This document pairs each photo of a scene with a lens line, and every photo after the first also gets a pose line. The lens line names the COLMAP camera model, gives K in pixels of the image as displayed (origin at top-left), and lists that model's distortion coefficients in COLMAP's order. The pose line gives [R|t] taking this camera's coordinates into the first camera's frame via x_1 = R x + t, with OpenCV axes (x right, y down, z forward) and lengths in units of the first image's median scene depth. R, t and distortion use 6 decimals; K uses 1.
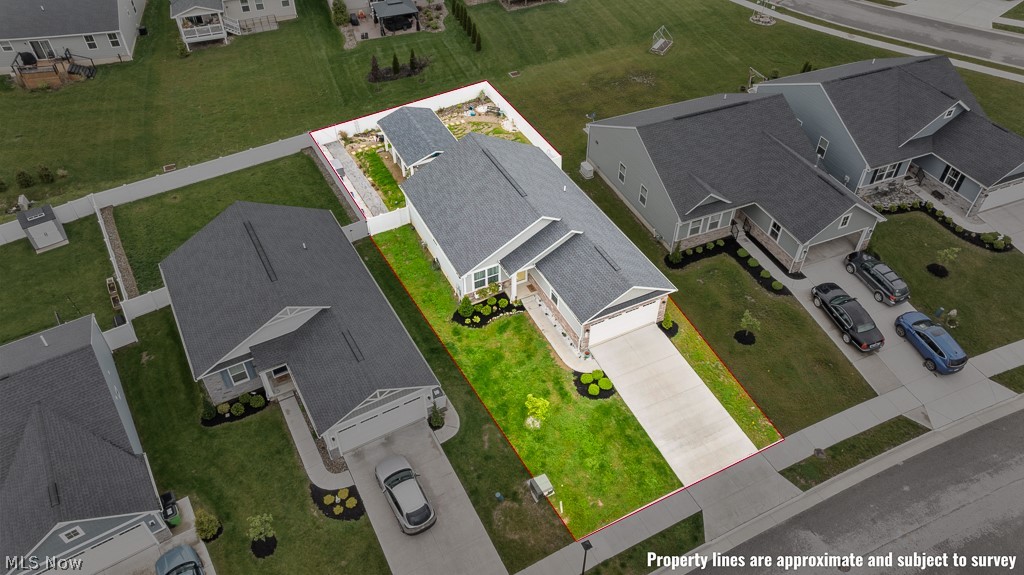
lens RADIAL K [[718.9, 0, 512.0], [0, 718.9, 287.5], [0, 0, 1]] dist [-0.017001, -0.000417]
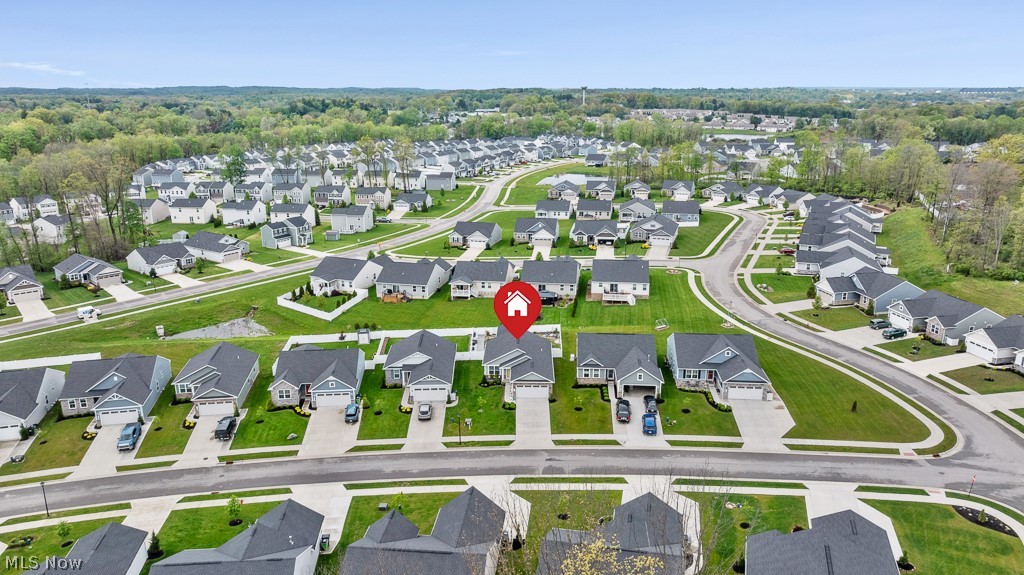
lens RADIAL K [[718.9, 0, 512.0], [0, 718.9, 287.5], [0, 0, 1]] dist [-0.017001, -0.000417]
pose [[0.884892, 0.119243, -0.450275, 0.892610], [-0.312766, 0.868451, -0.384670, 0.545397], [0.345172, 0.481222, 0.805780, -0.923375]]
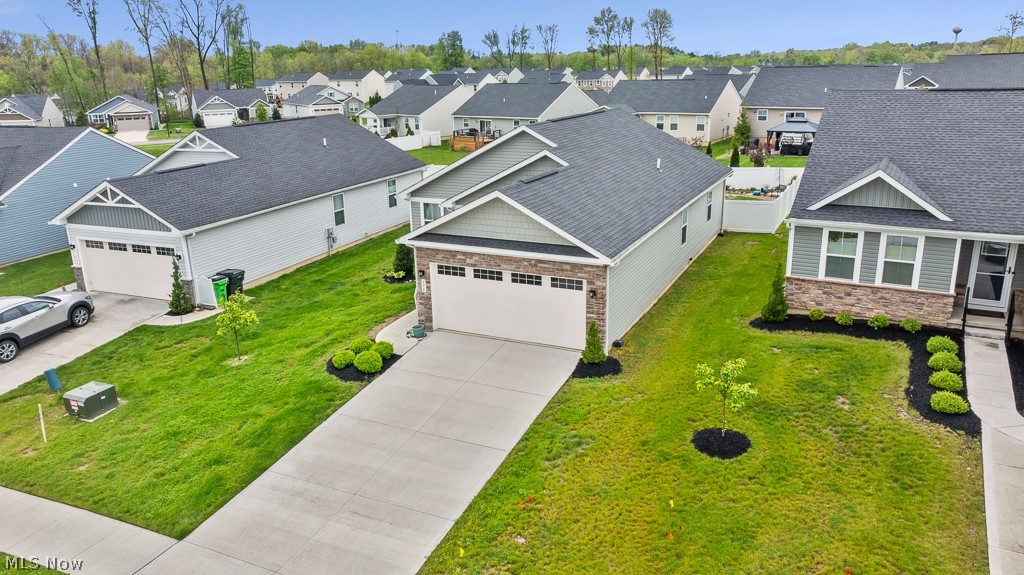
lens RADIAL K [[751.6, 0, 512.0], [0, 751.6, 287.5], [0, 0, 1]] dist [-0.010518, -0.002043]
pose [[0.613736, 0.213152, -0.760194, 0.403542], [-0.525721, 0.828688, -0.192079, 0.100651], [0.589021, 0.517536, 0.620654, 0.521873]]
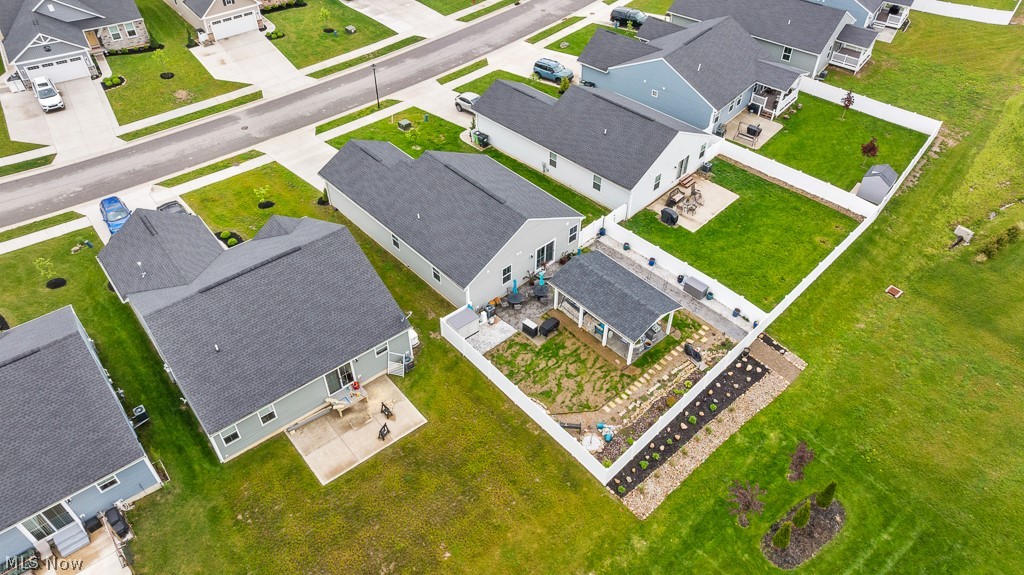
lens RADIAL K [[718.9, 0, 512.0], [0, 718.9, 287.5], [0, 0, 1]] dist [-0.017001, -0.000417]
pose [[-0.960809, 0.187883, -0.203830, 0.146505], [-0.193039, 0.074248, 0.978378, -0.972234], [0.198955, 0.979381, -0.035069, 0.985442]]
